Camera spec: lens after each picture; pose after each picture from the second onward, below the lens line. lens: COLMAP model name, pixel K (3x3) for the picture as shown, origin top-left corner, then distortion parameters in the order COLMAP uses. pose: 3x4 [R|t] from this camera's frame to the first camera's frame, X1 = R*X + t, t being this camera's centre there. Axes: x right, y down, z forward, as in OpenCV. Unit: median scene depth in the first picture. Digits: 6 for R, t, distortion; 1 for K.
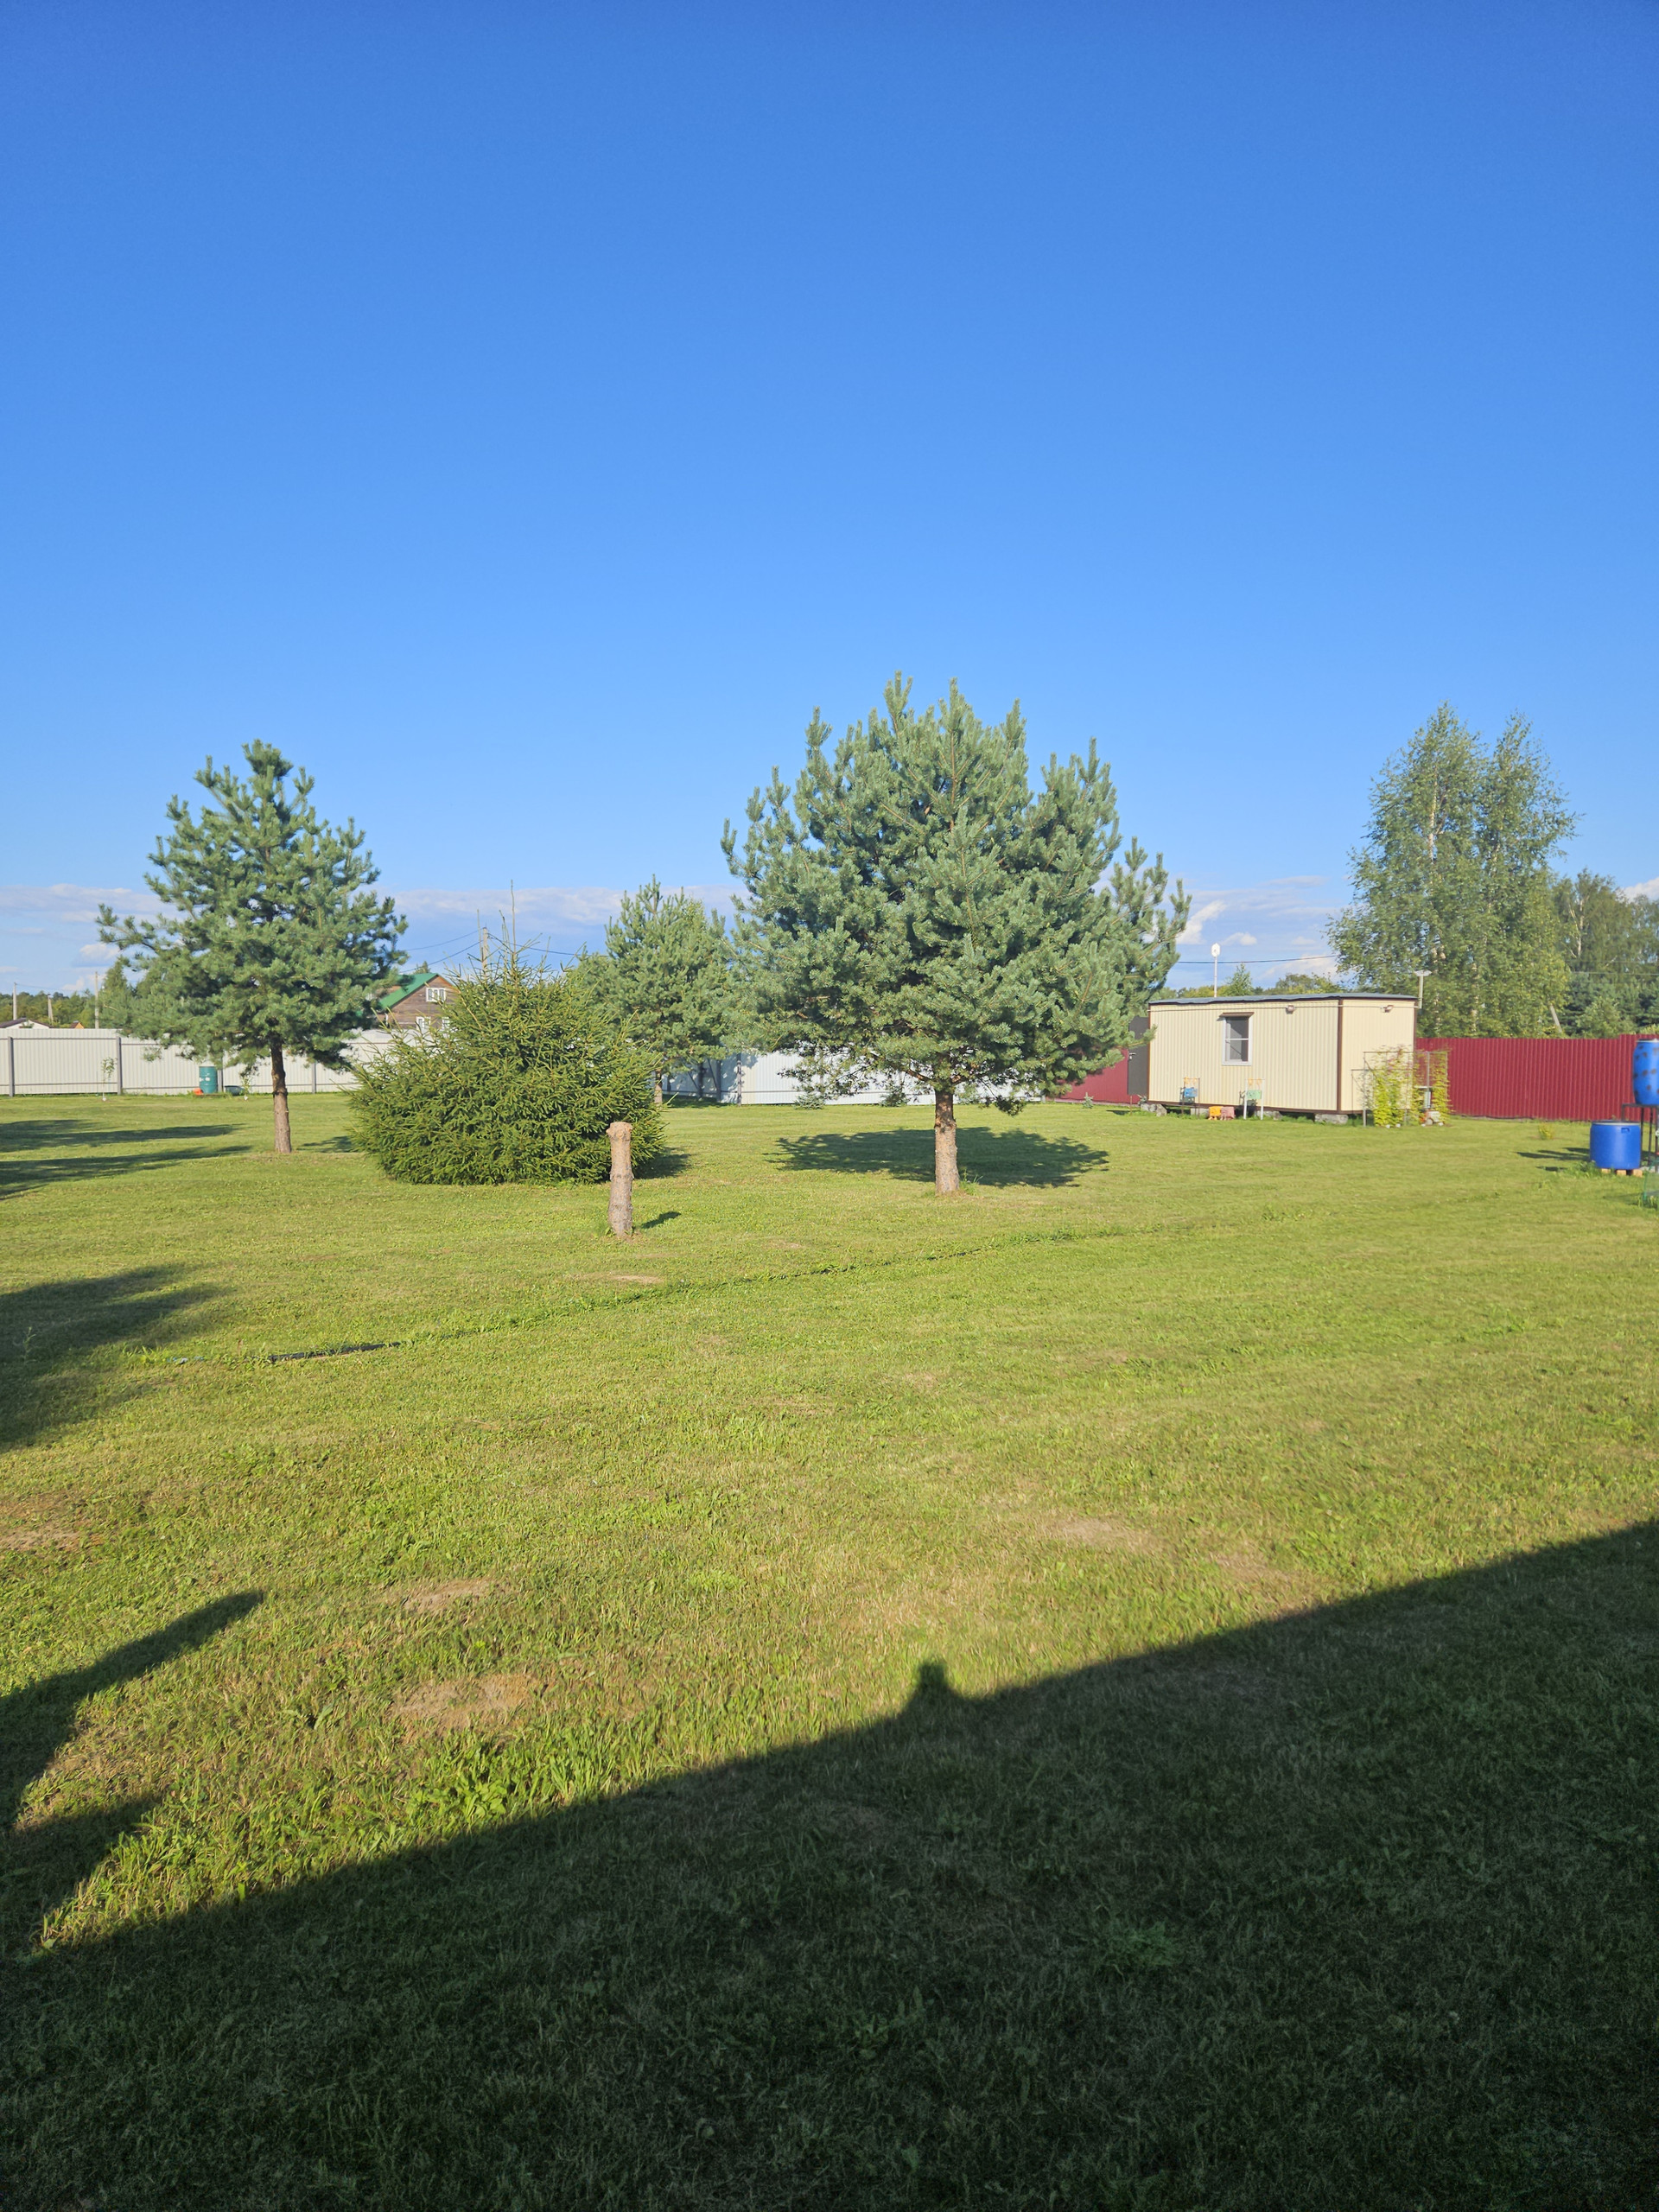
lens RADIAL K [[1441.7, 0, 810.1], [0, 1441.7, 1098.9], [0, 0, 1]] dist [0.040680, -0.043483]
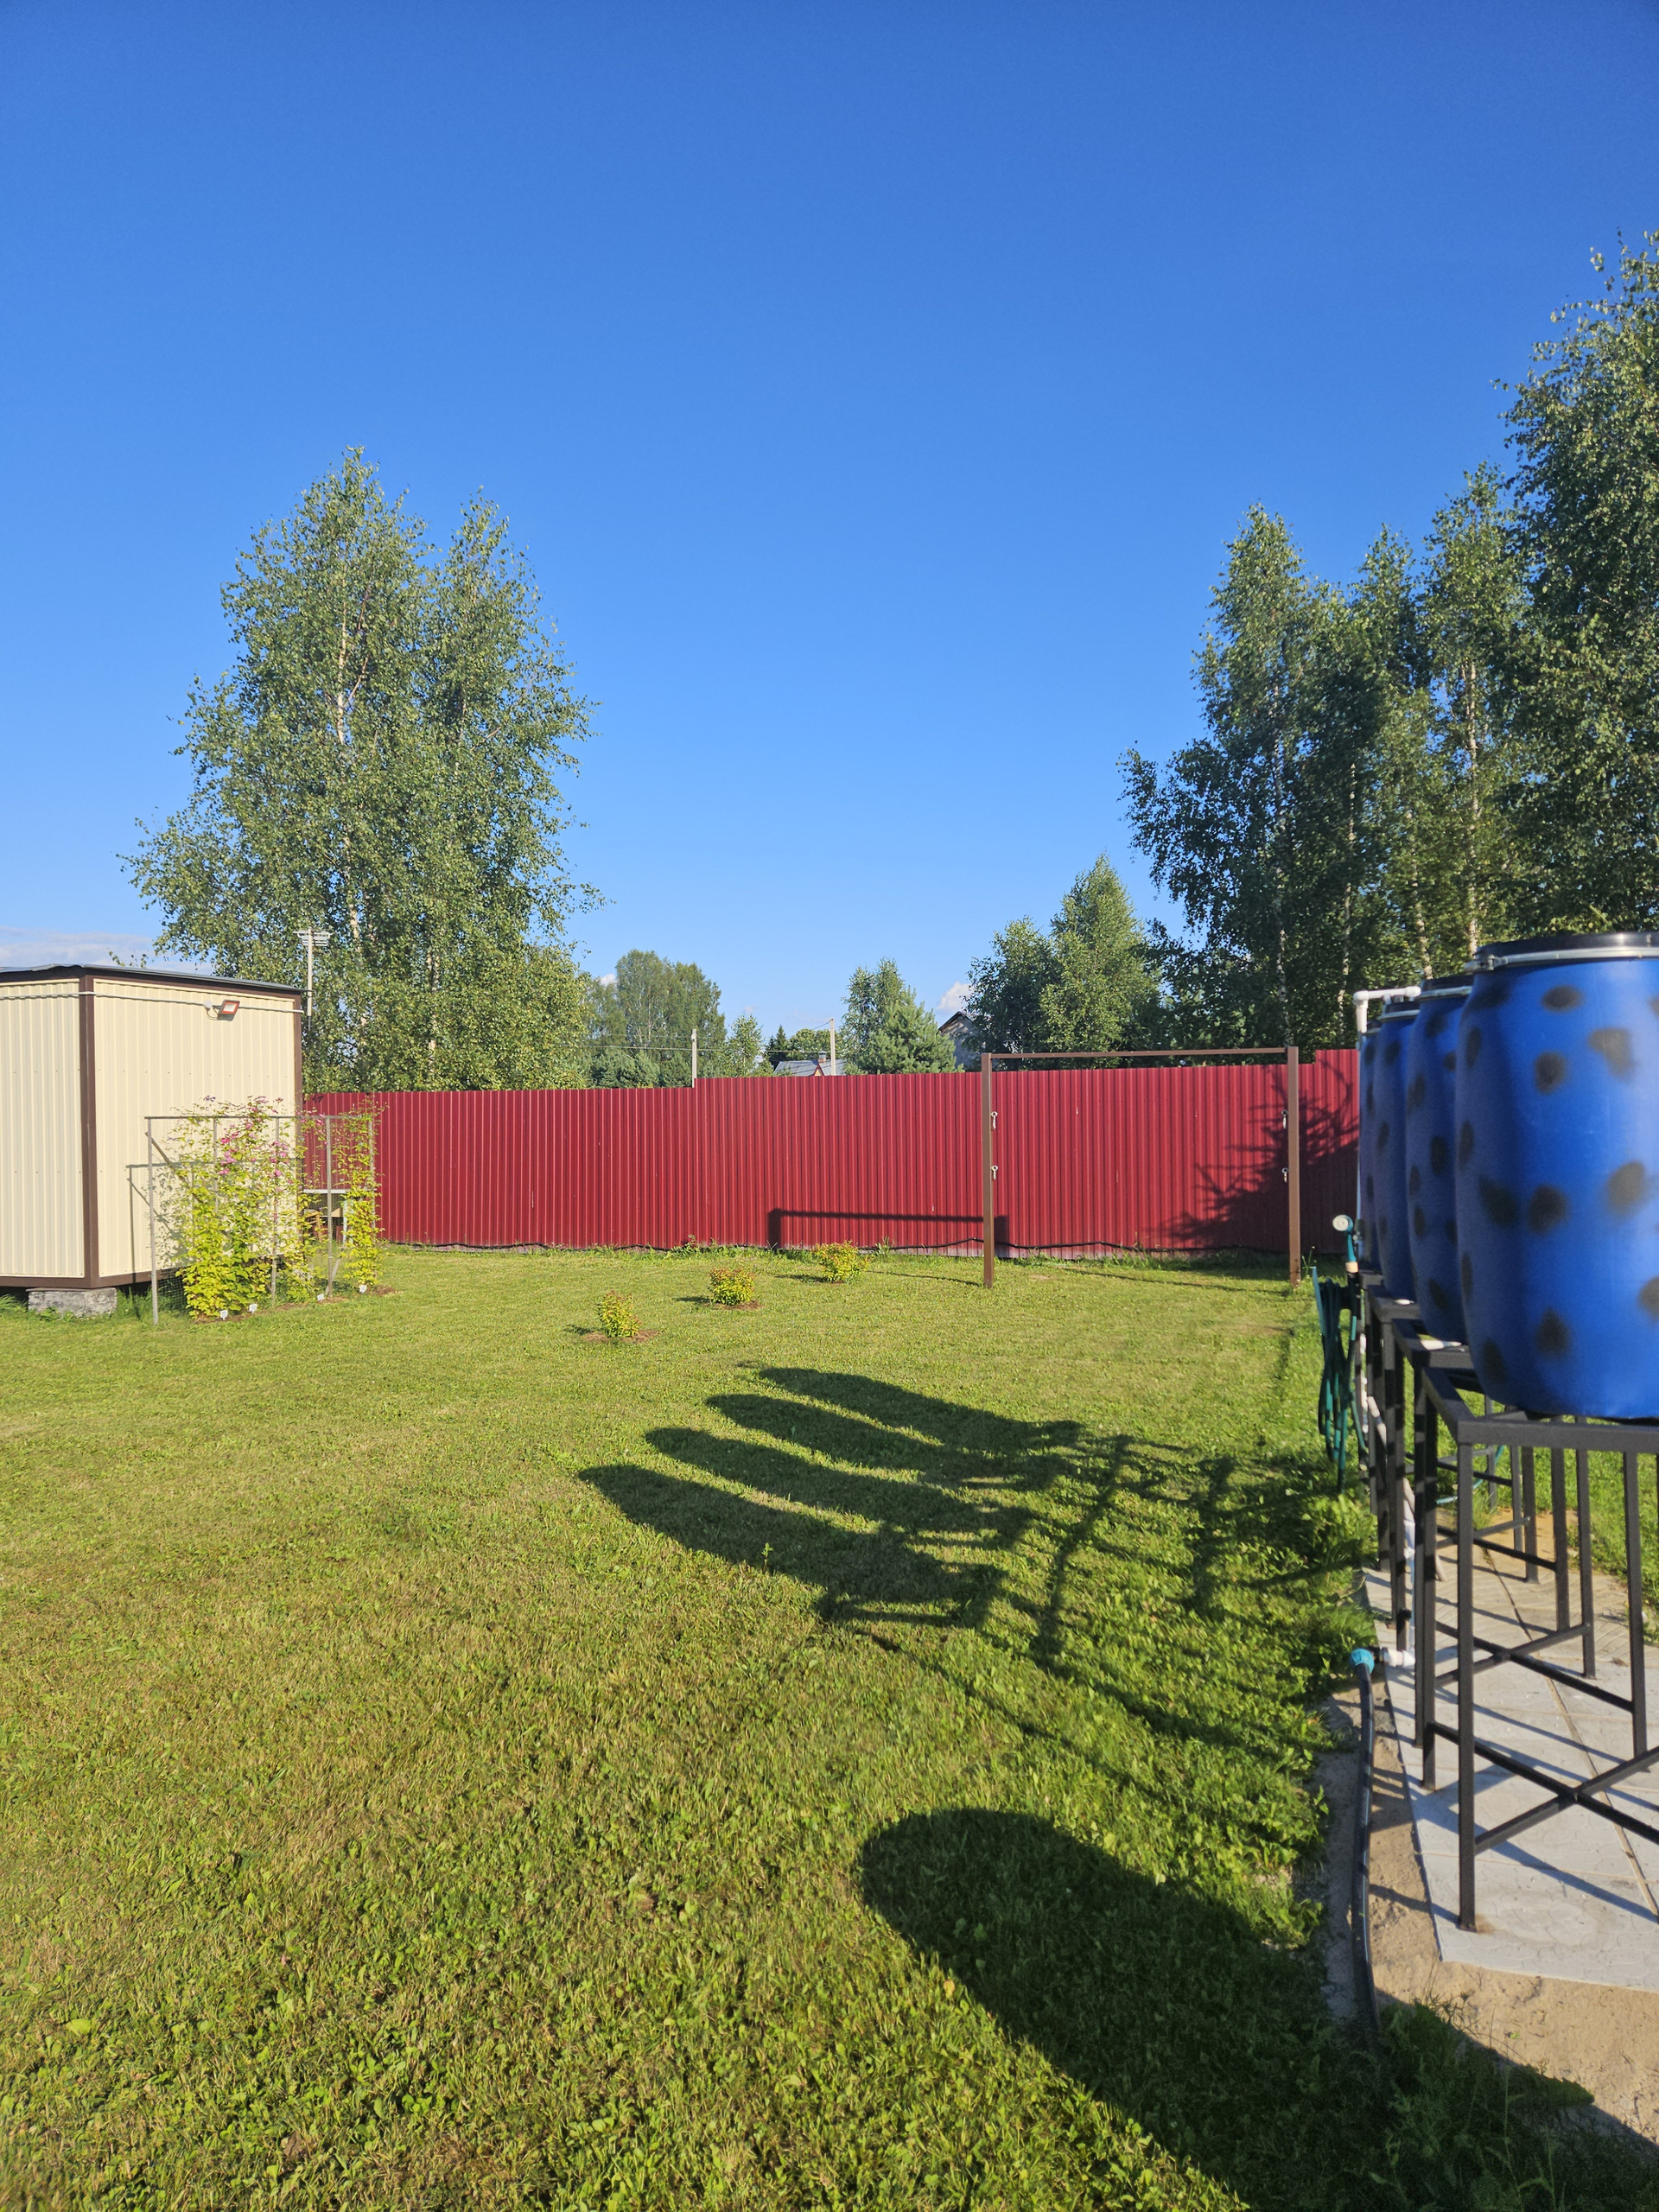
lens RADIAL K [[1441.7, 0, 845.2], [0, 1441.7, 1113.7], [0, 0, 1]] dist [0.040680, -0.043483]
pose [[0.761971, -0.014383, 0.647451, 0.264883], [0.043623, 0.998623, -0.029156, -0.014105], [-0.646140, 0.050460, 0.761549, 0.576549]]
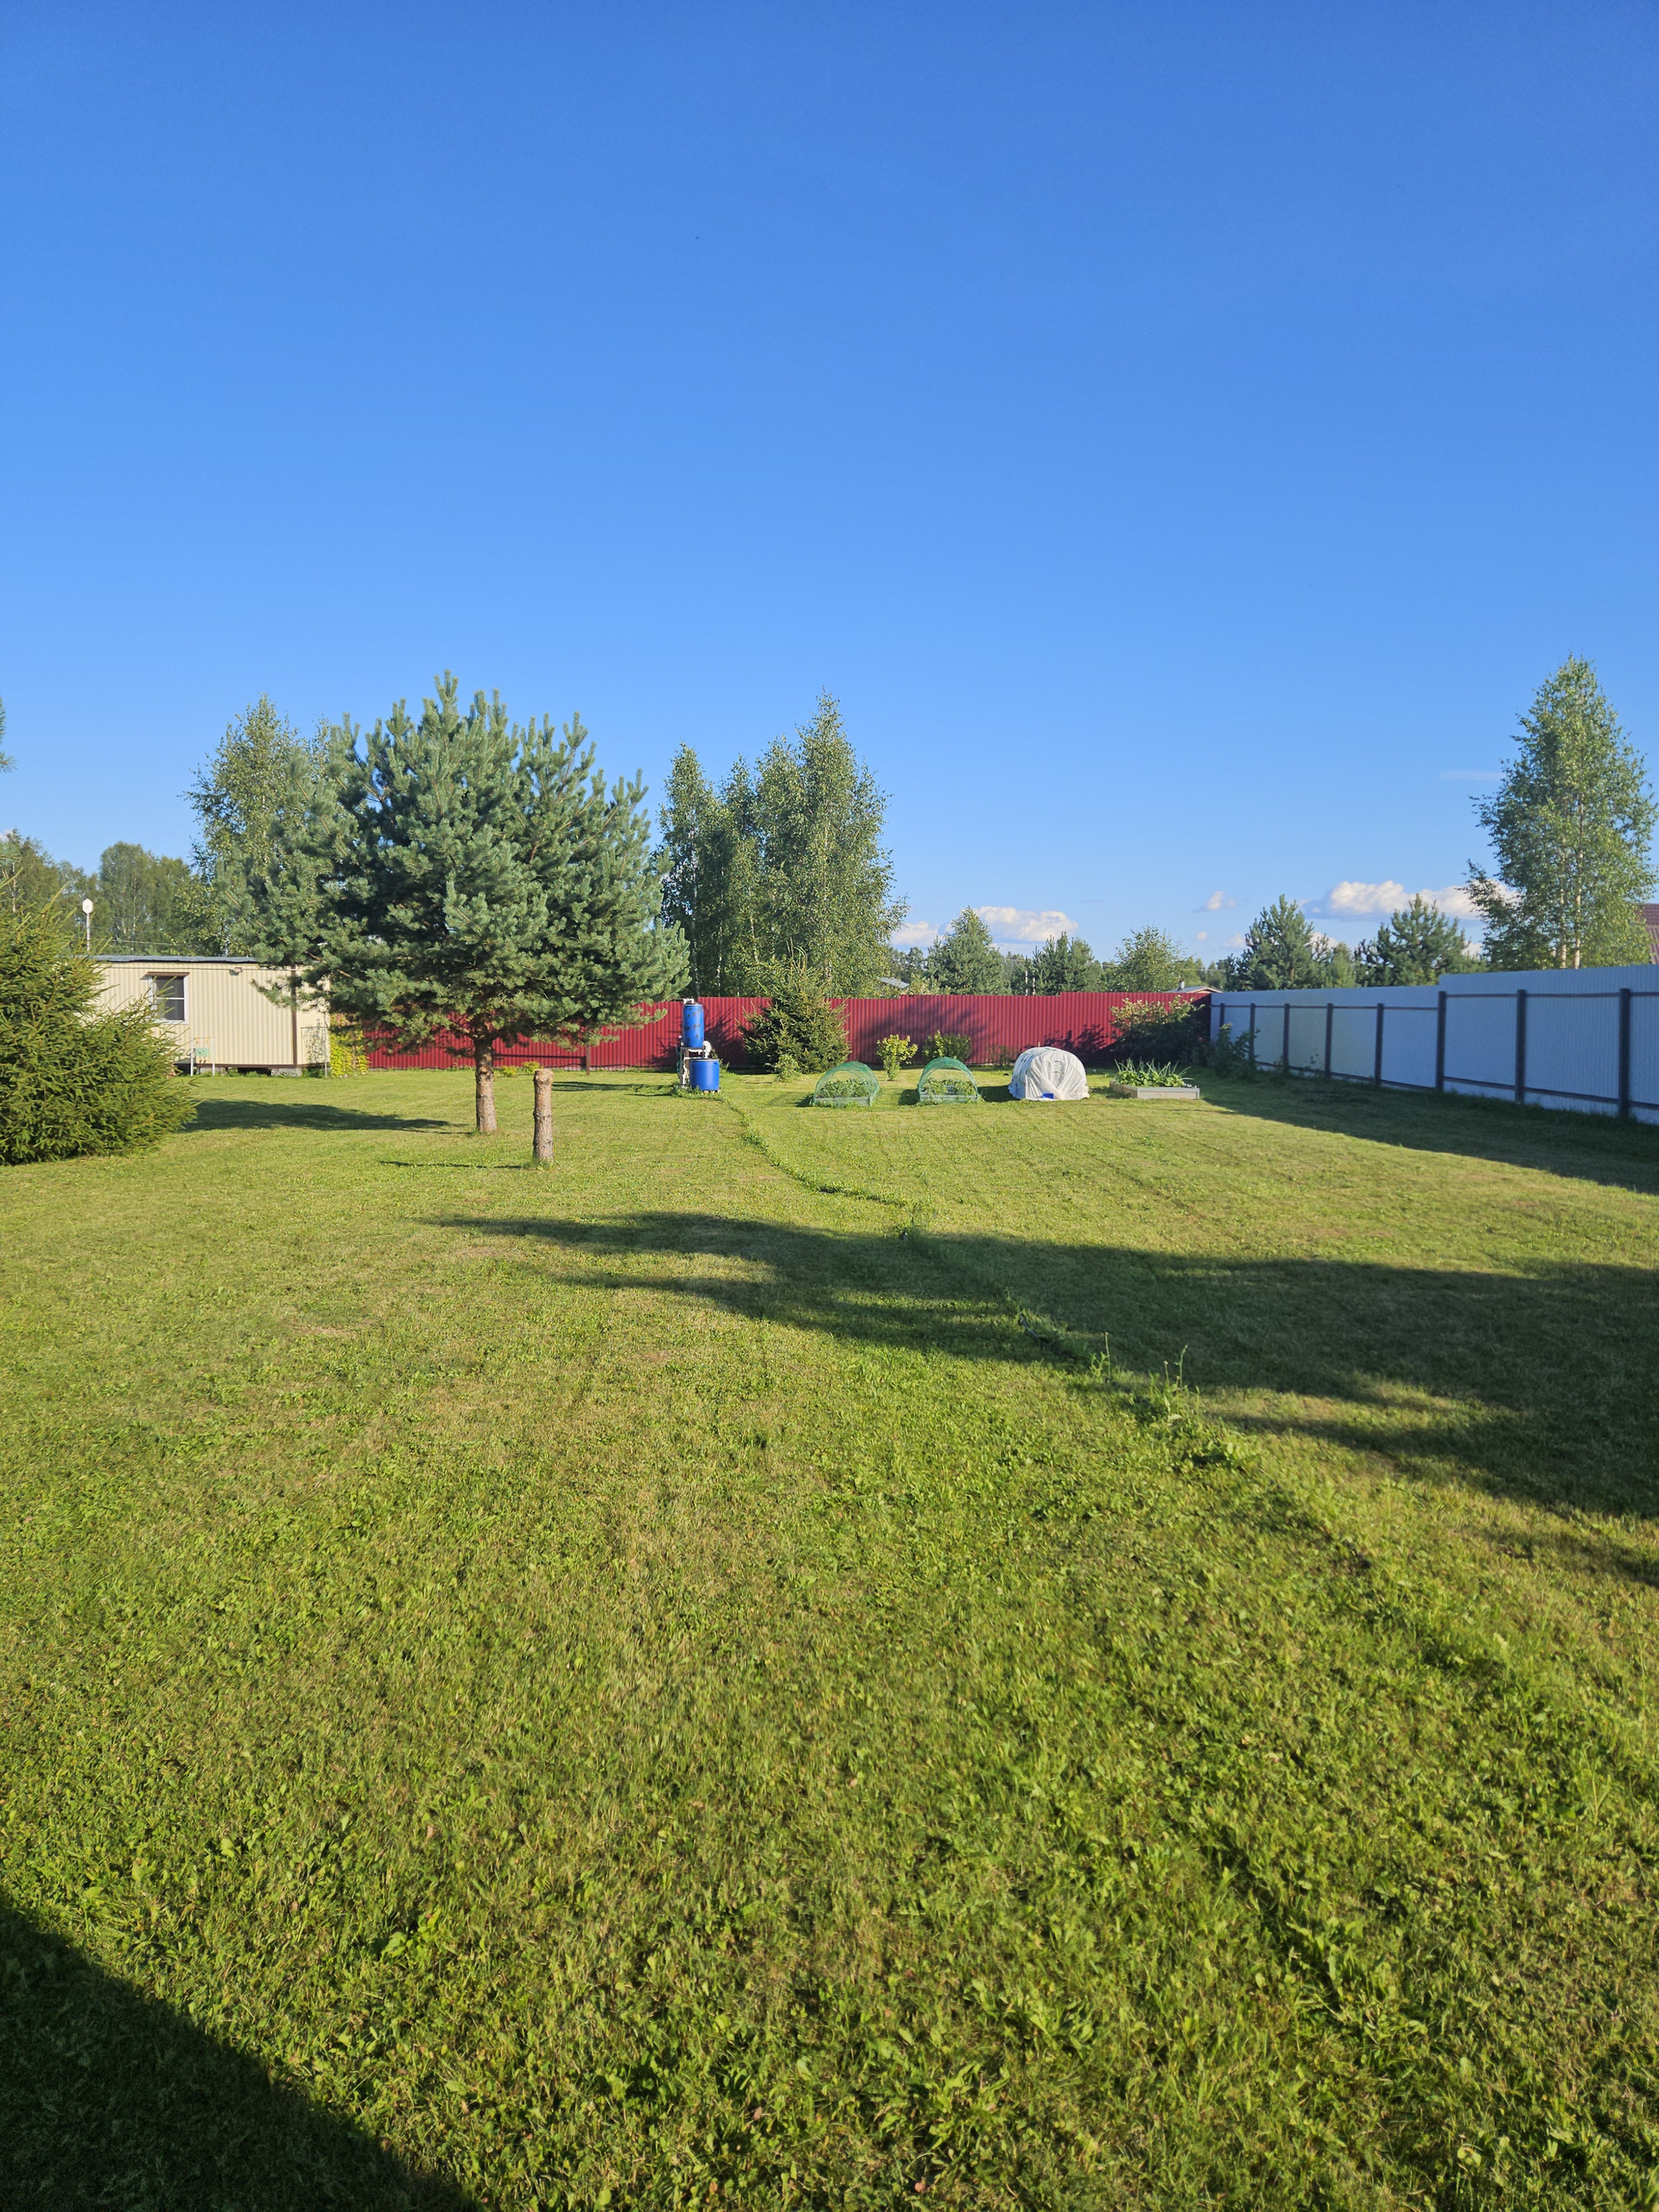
lens RADIAL K [[1441.7, 0, 821.0], [0, 1441.7, 1116.2], [0, 0, 1]] dist [0.040680, -0.043483]
pose [[0.492789, -0.060262, 0.868060, -0.391288], [0.026679, 0.998176, 0.054150, -0.001420], [-0.869740, -0.003525, 0.493498, 0.097581]]
